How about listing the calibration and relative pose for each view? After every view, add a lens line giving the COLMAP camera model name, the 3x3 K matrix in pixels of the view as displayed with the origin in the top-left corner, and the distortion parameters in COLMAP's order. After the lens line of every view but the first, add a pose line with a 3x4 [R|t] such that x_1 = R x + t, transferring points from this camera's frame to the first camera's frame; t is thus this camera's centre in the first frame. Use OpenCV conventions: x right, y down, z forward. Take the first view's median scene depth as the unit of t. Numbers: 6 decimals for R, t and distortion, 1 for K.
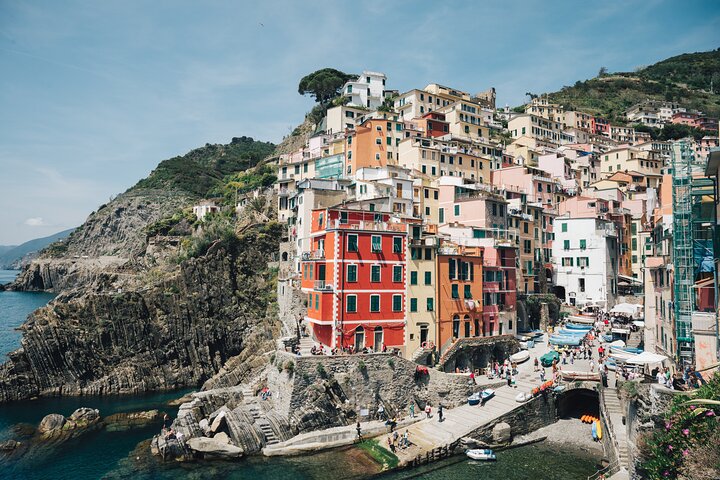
lens RADIAL K [[493.7, 0, 360.9], [0, 493.7, 240.1], [0, 0, 1]] dist [0.016803, 0.001710]
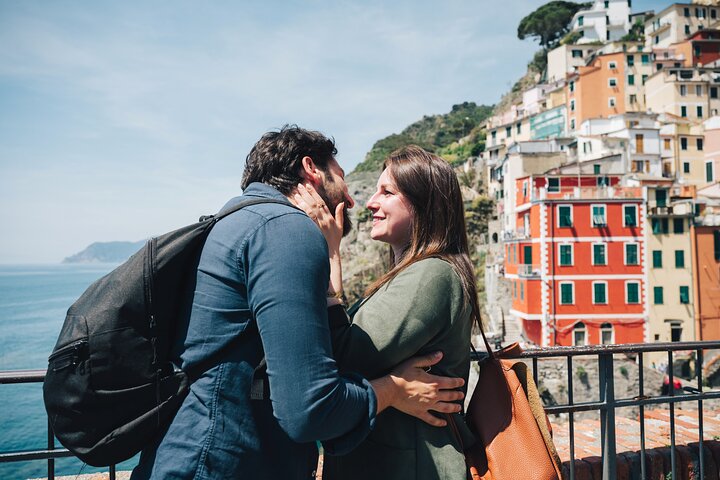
lens RADIAL K [[574.7, 0, 360.7], [0, 574.7, 240.1], [0, 0, 1]] dist [0.000714, 0.023886]
pose [[0.908900, -0.039457, -0.415143, 0.055474], [0.052925, 0.998378, 0.020982, 0.005803], [0.413641, -0.041042, 0.909514, 0.026028]]
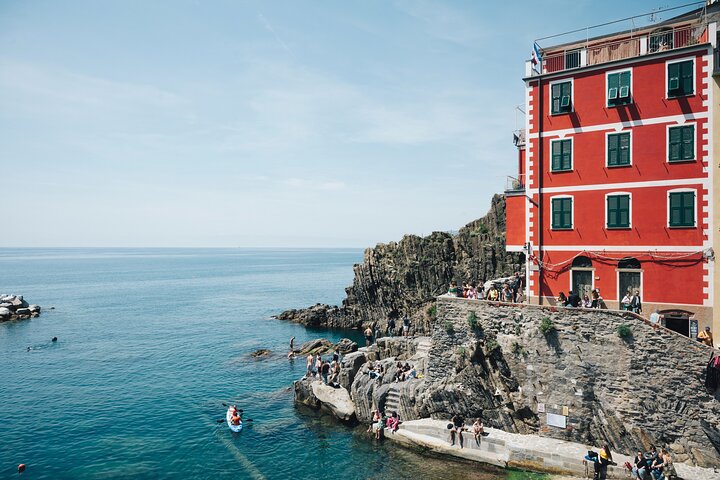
lens RADIAL K [[493.7, 0, 359.1], [0, 493.7, 239.9], [0, 0, 1]] dist [0.016803, 0.001710]
pose [[0.509972, -0.028035, -0.859734, 0.268162], [0.060221, 0.998180, 0.003171, 0.118141], [0.858081, -0.053391, 0.510732, 0.452010]]
